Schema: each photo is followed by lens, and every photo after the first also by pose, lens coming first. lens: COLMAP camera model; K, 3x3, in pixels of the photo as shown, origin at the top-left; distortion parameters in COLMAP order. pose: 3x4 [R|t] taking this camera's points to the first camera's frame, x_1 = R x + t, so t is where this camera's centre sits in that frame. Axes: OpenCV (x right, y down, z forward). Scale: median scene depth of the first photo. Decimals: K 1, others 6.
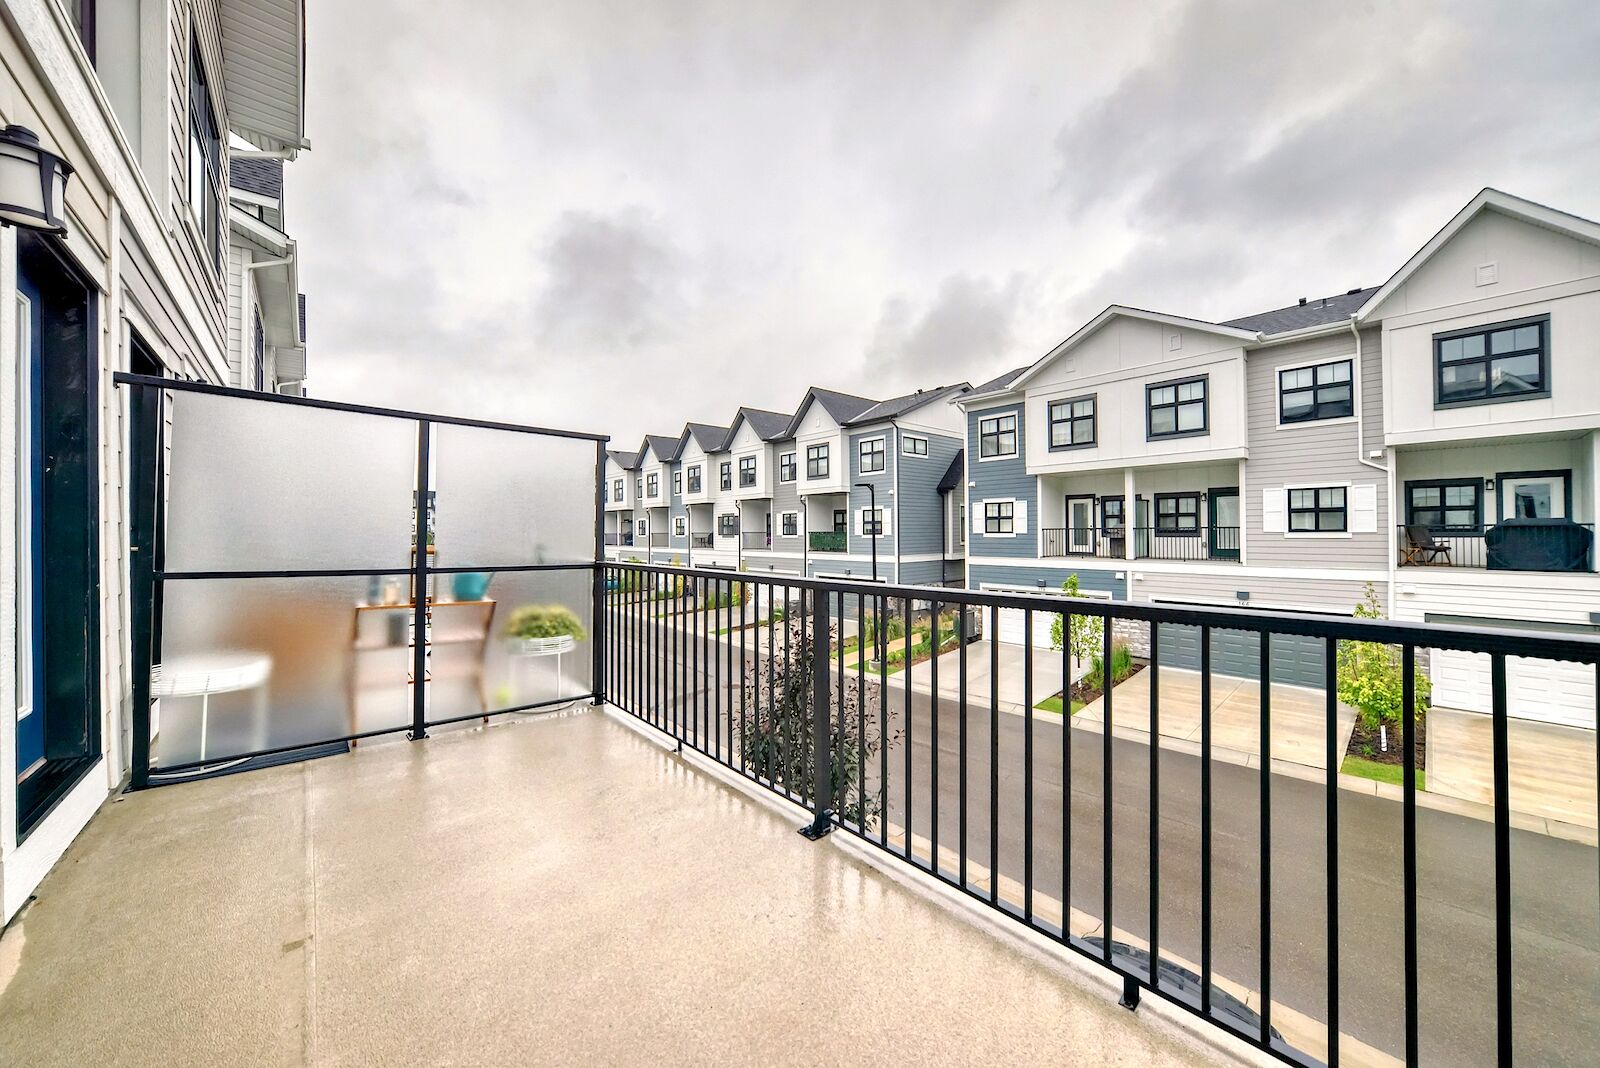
lens RADIAL K [[591.4, 0, 811.6], [0, 591.4, 532.7], [0, 0, 1]] dist [-0.001139, 0.000101]
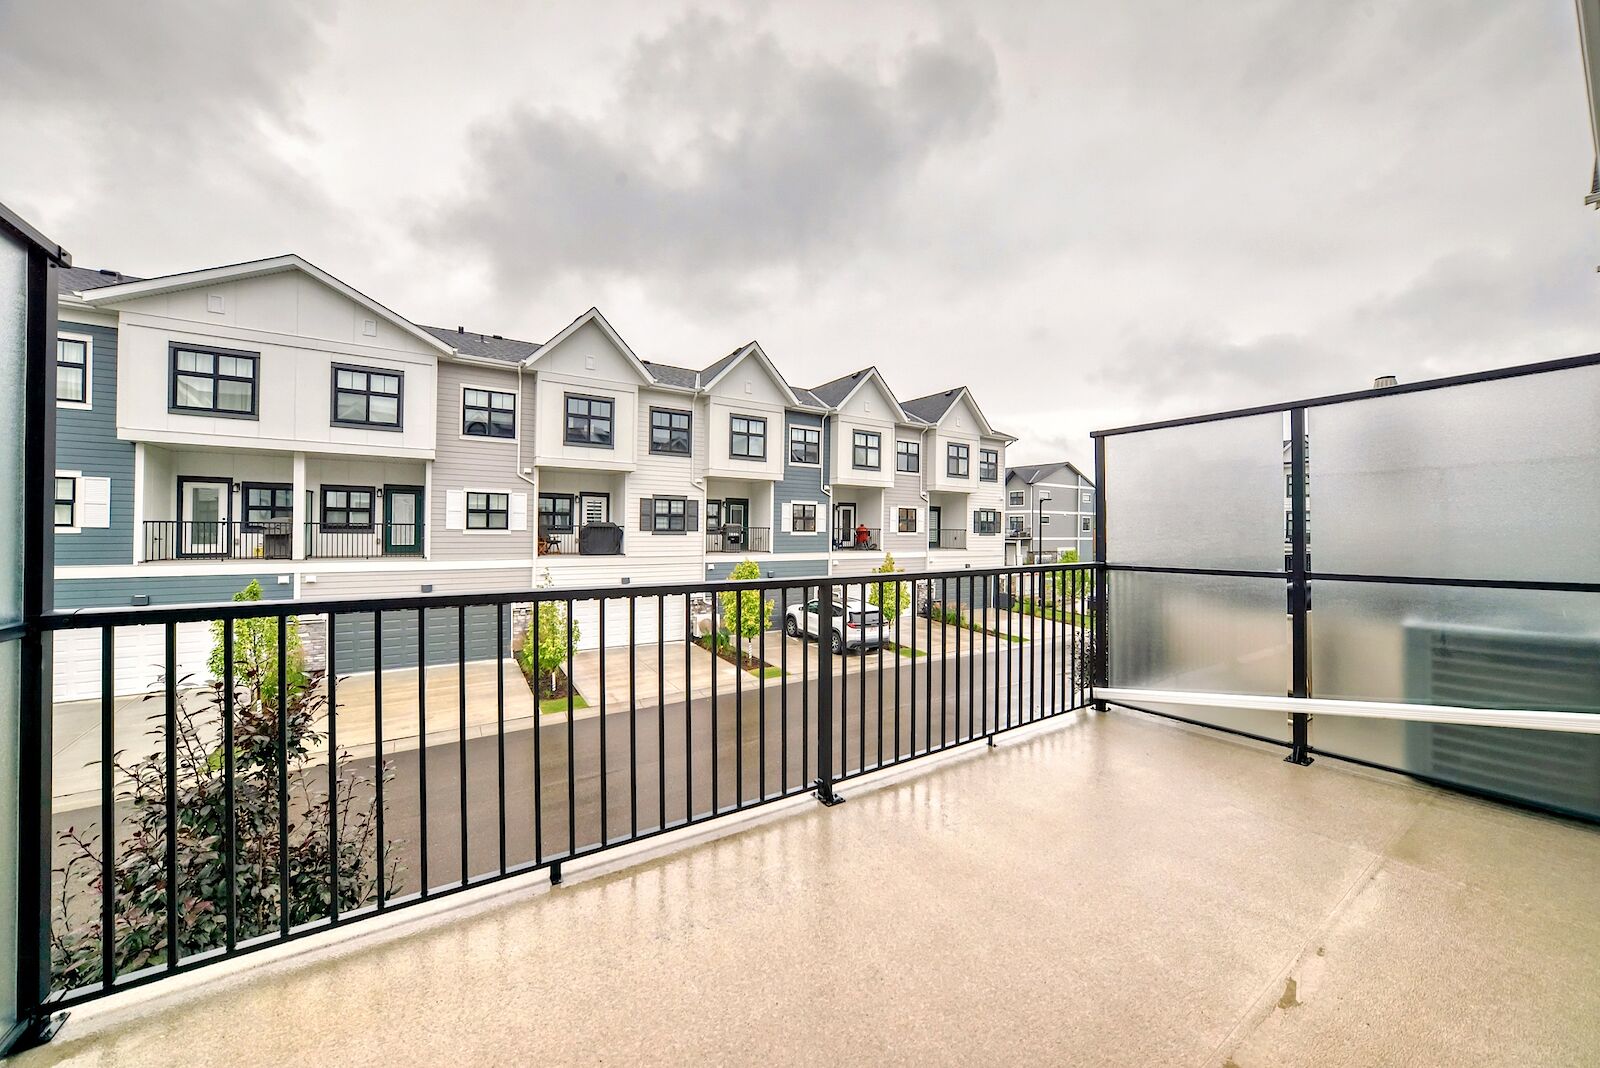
lens RADIAL K [[557.8, 0, 807.4], [0, 557.8, 537.1], [0, 0, 1]] dist [-0.009937, 0.000179]
pose [[0.154919, -0.005257, 0.987913, -0.147022], [-0.009173, 0.999935, 0.006760, 0.000854], [-0.987885, -0.010110, 0.154860, 0.161423]]
